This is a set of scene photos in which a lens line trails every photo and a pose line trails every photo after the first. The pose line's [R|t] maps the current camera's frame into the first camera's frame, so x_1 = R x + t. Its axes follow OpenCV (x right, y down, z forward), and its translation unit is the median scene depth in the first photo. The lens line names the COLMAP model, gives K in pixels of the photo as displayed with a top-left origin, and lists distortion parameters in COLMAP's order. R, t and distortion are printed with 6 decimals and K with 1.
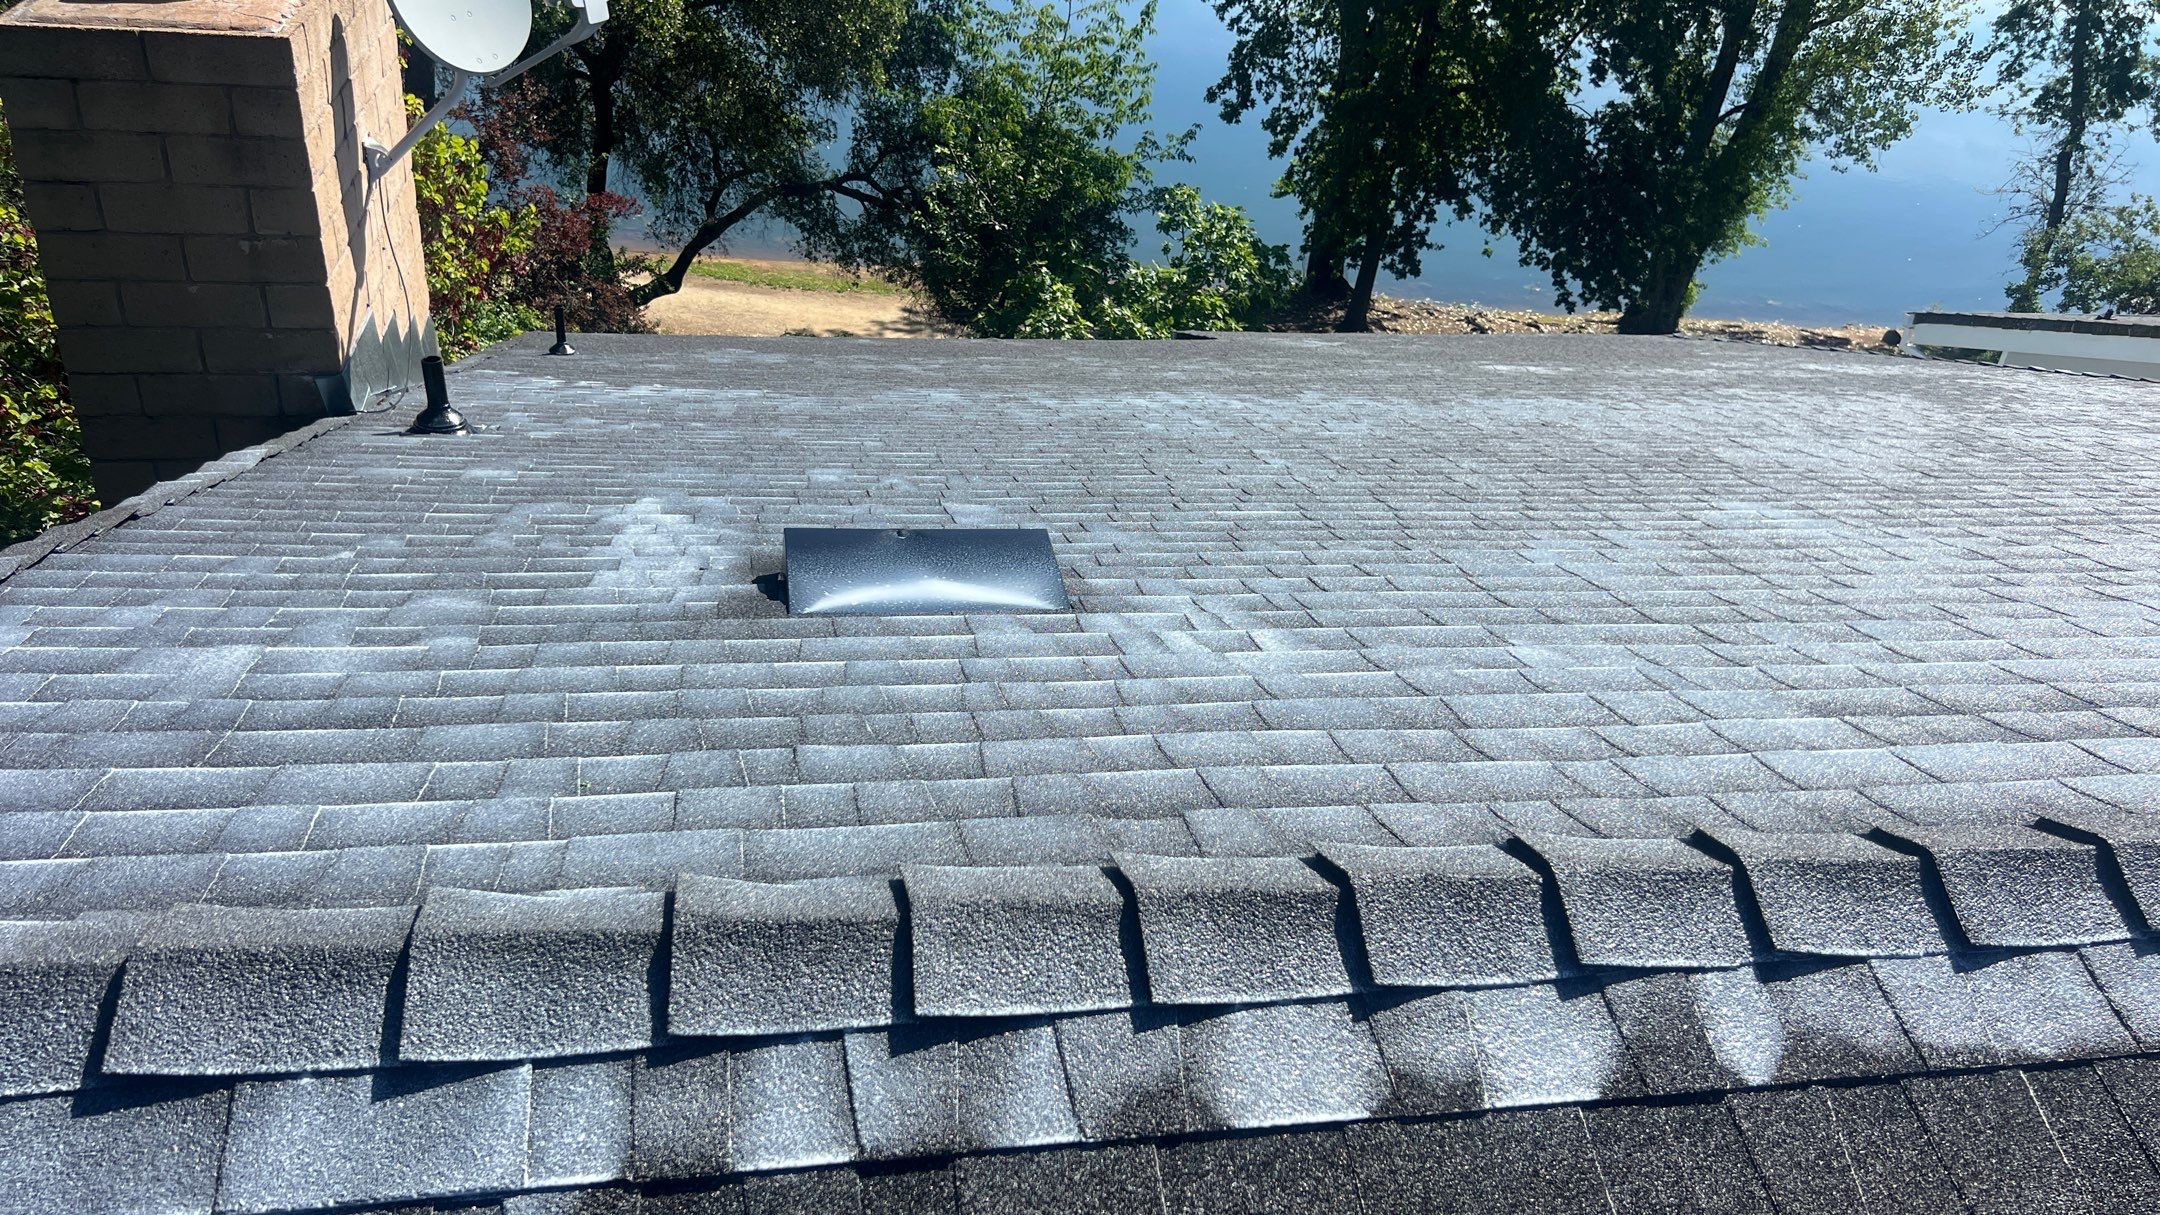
lens RADIAL K [[1615.8, 0, 1064.0], [0, 1615.8, 630.2], [0, 0, 1]] dist [0.050198, -0.067499]
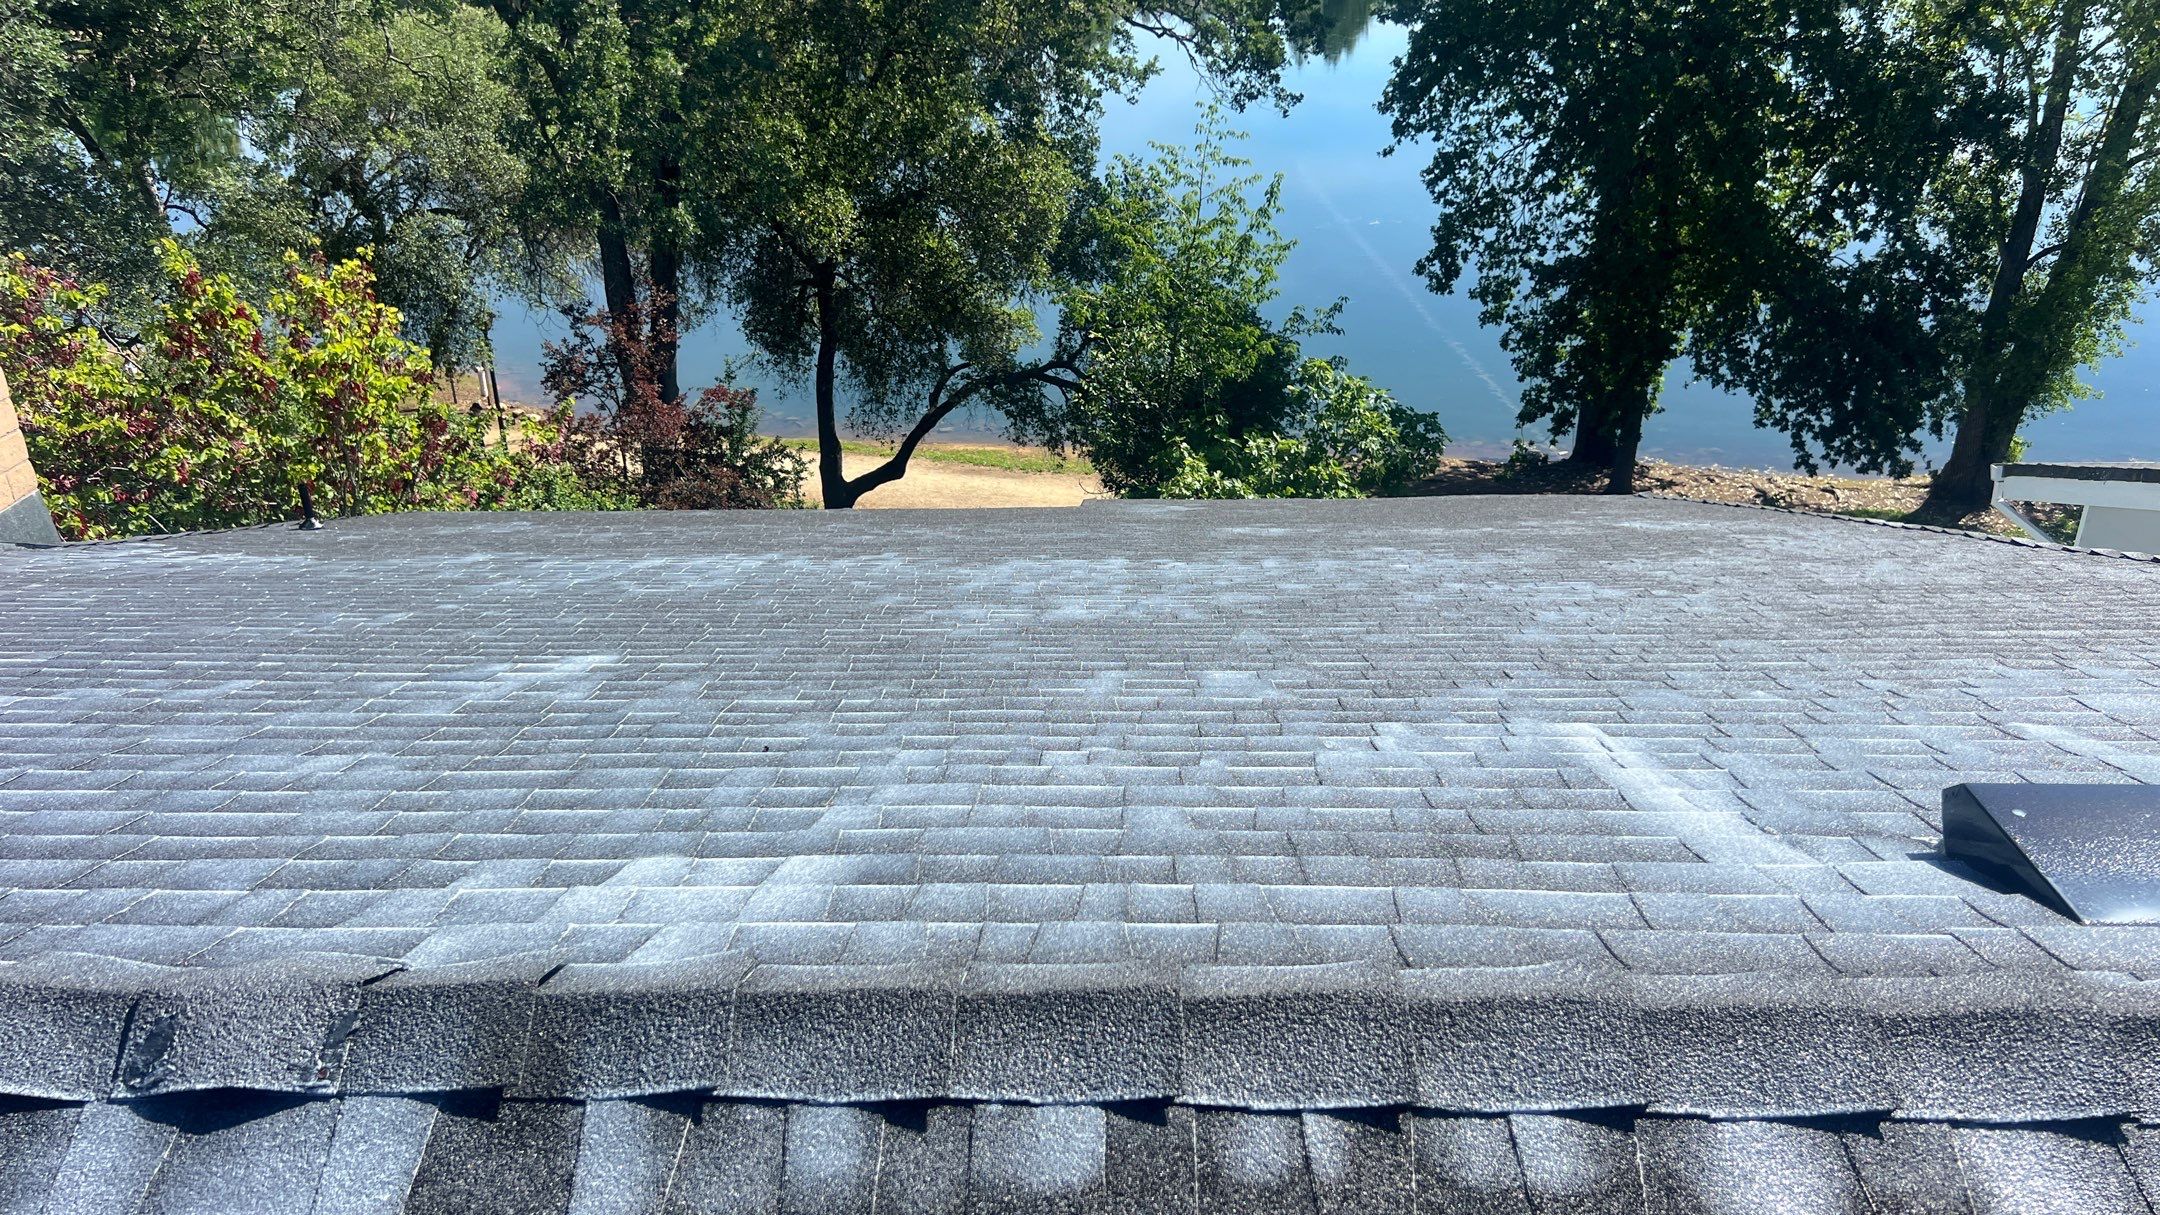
lens RADIAL K [[1615.8, 0, 1080.3], [0, 1615.8, 638.0], [0, 0, 1]] dist [0.050198, -0.067499]
pose [[0.971482, -0.000839, -0.237111, 0.127610], [-0.024139, 0.994448, -0.102423, 0.000653], [0.235881, 0.105226, 0.966068, 0.021389]]
